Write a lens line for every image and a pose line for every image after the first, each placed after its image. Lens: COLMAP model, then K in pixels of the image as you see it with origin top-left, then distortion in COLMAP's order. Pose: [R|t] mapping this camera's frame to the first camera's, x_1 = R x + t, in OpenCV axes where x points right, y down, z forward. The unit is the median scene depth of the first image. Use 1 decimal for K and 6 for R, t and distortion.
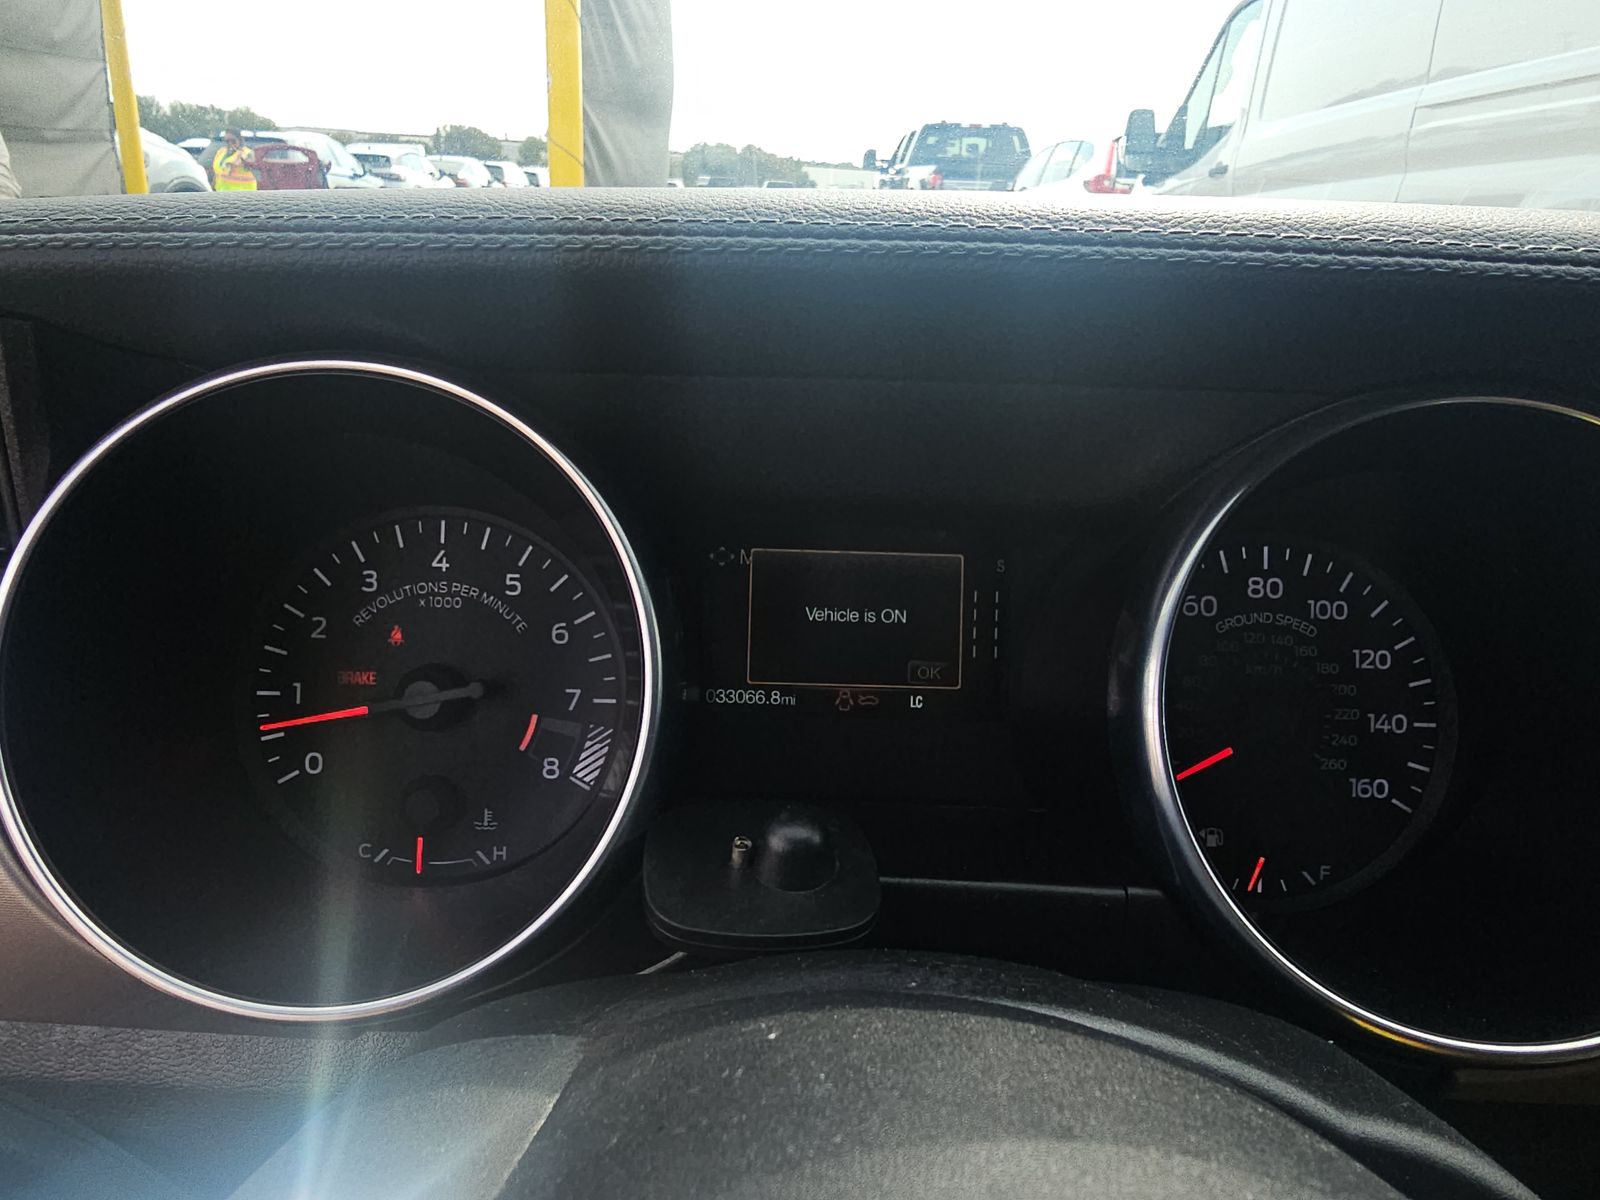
lens RADIAL K [[1023.9, 0, 800.0], [0, 1023.9, 600.0], [0, 0, 1]] dist [0.004754, 0.001894]
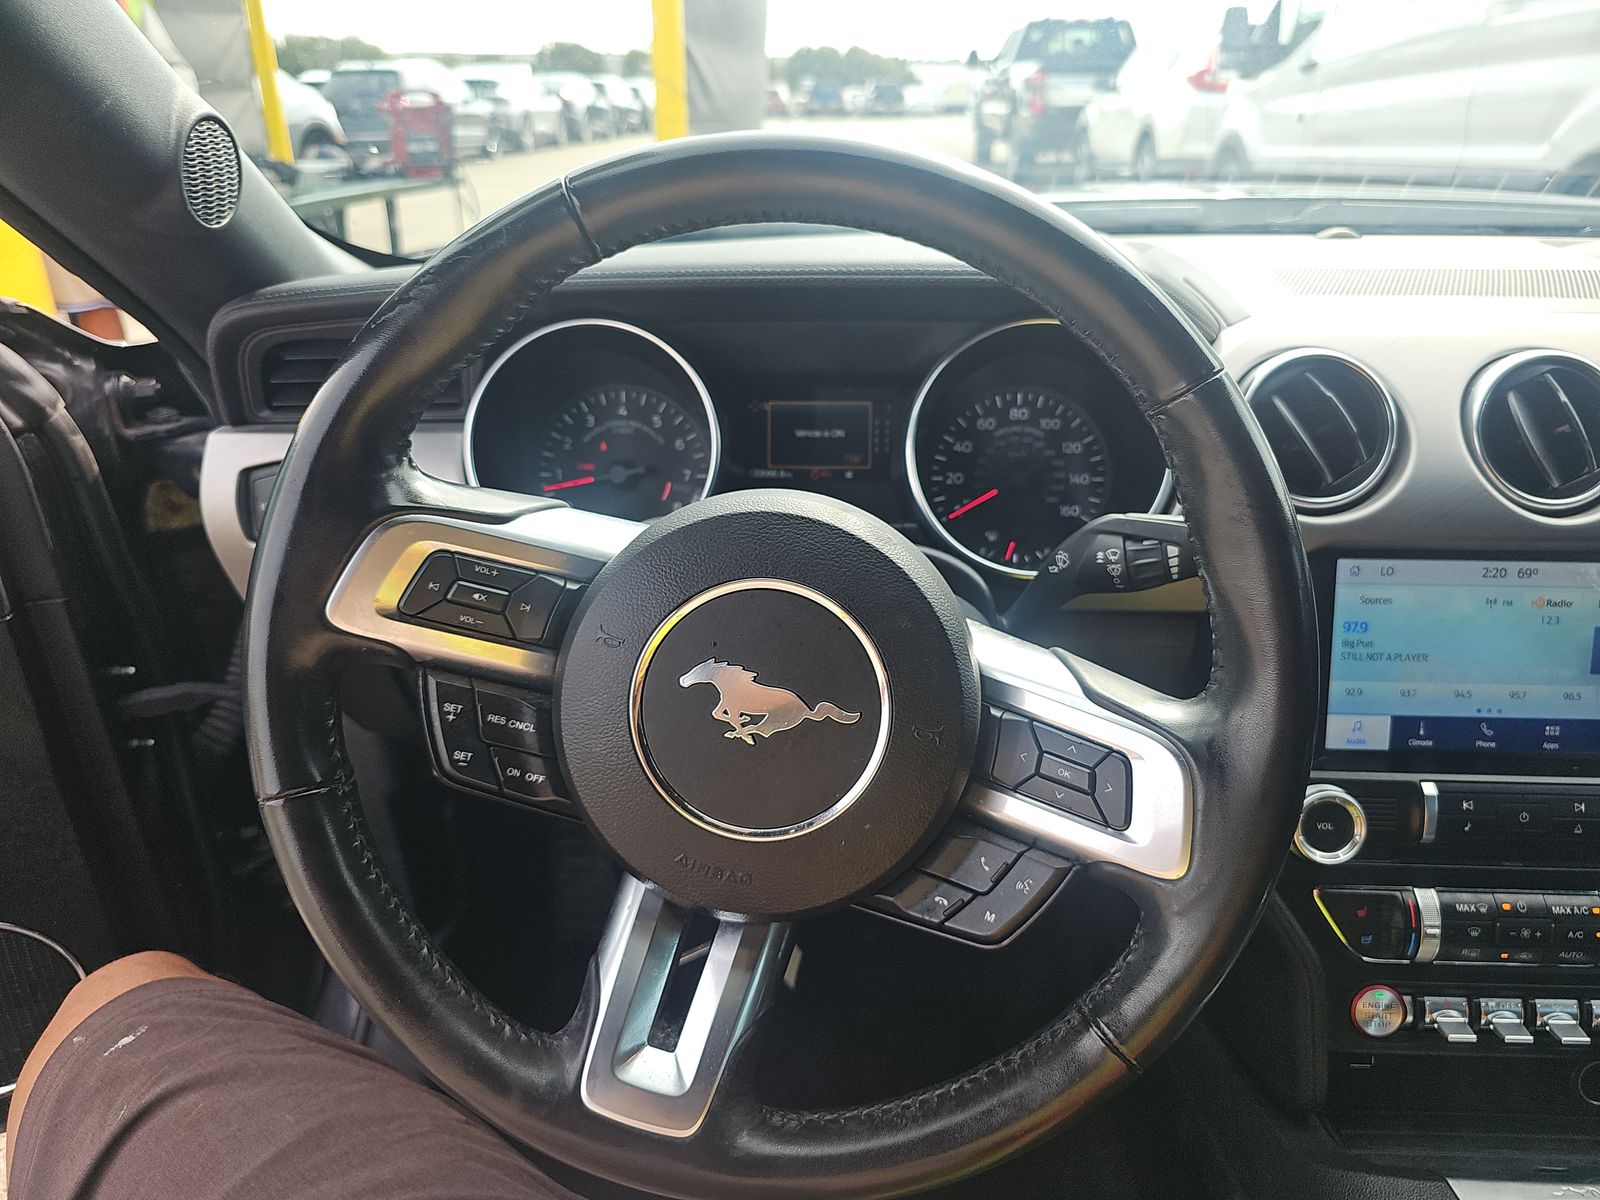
lens RADIAL K [[1077.6, 0, 836.5], [0, 1077.6, 593.6], [0, 0, 1]] dist [0.033991, -0.045638]
pose [[0.996515, -0.012254, -0.082507, 0.025897], [0.017524, 0.997830, 0.063464, 0.019804], [0.081550, -0.064688, 0.994568, -0.116252]]
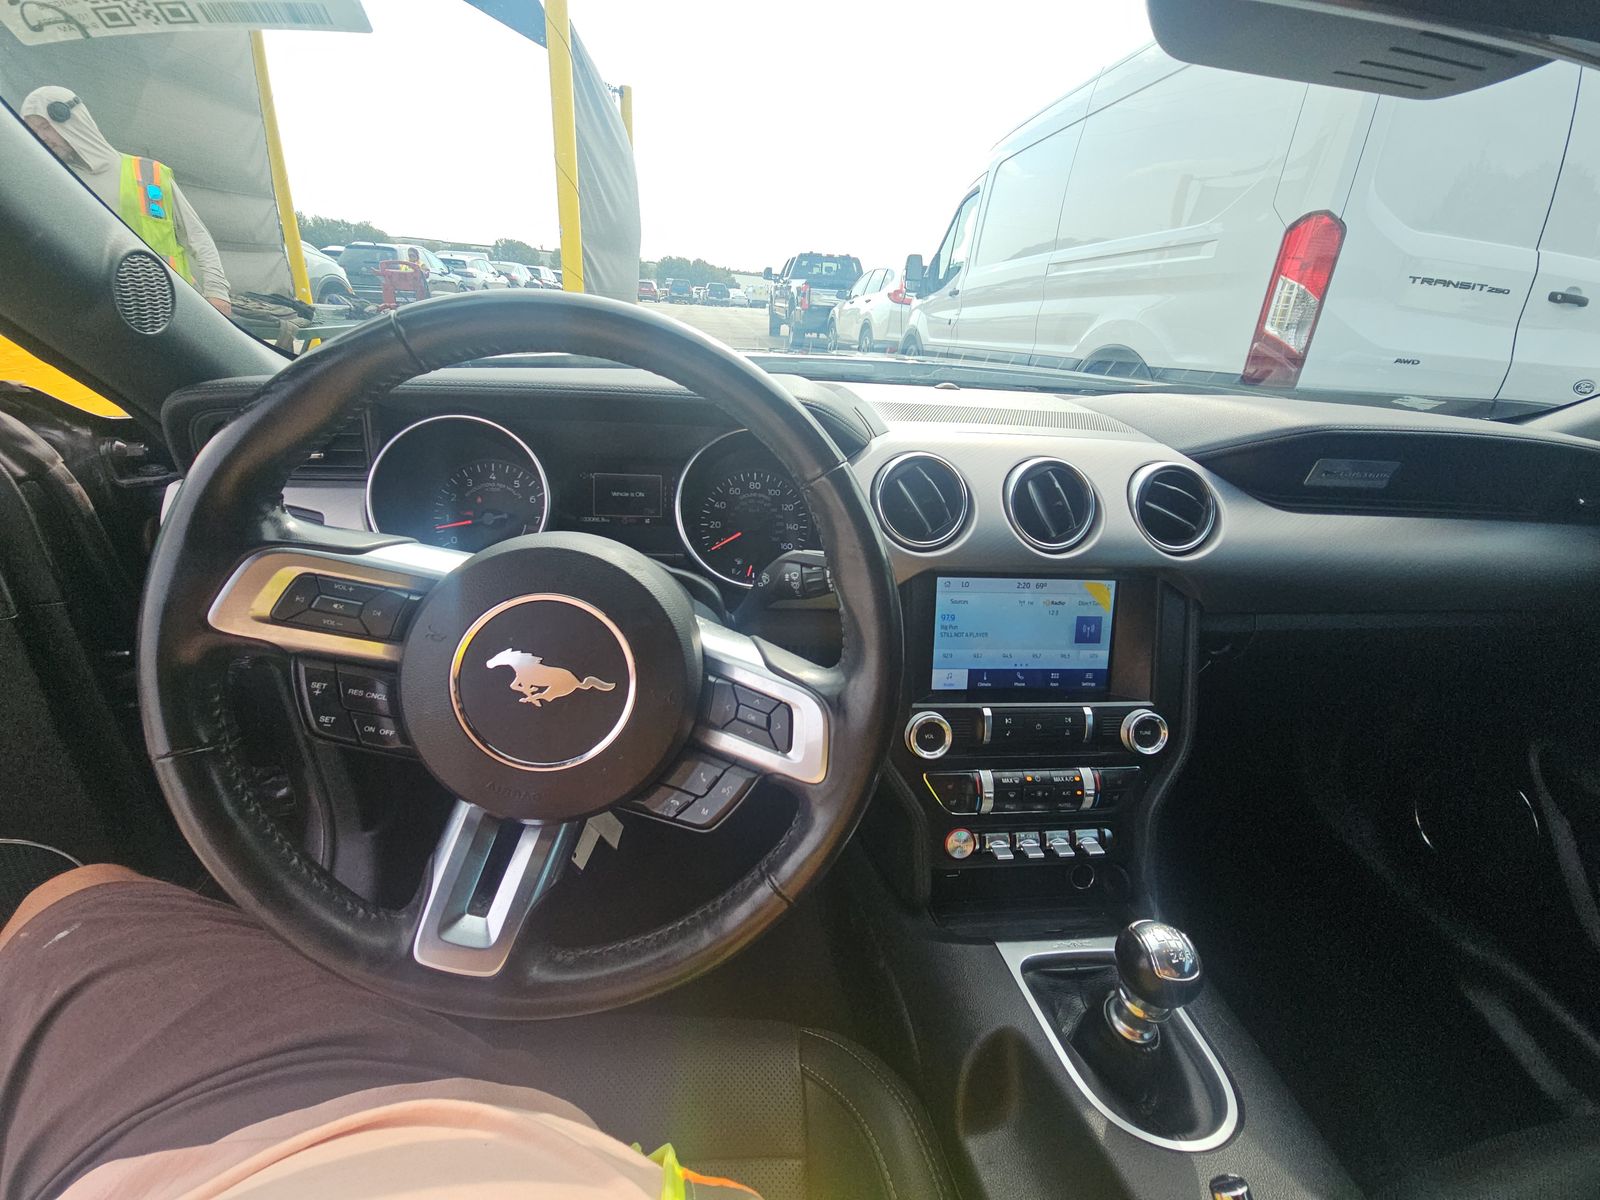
lens RADIAL K [[639.8, 0, 803.6], [0, 639.8, 591.2], [0, 0, 1]] dist [0.015808, -0.008752]
pose [[0.996078, -0.013484, 0.087442, 0.041560], [0.007581, 0.997691, 0.067489, 0.018381], [-0.088150, -0.066562, 0.993881, -0.105199]]
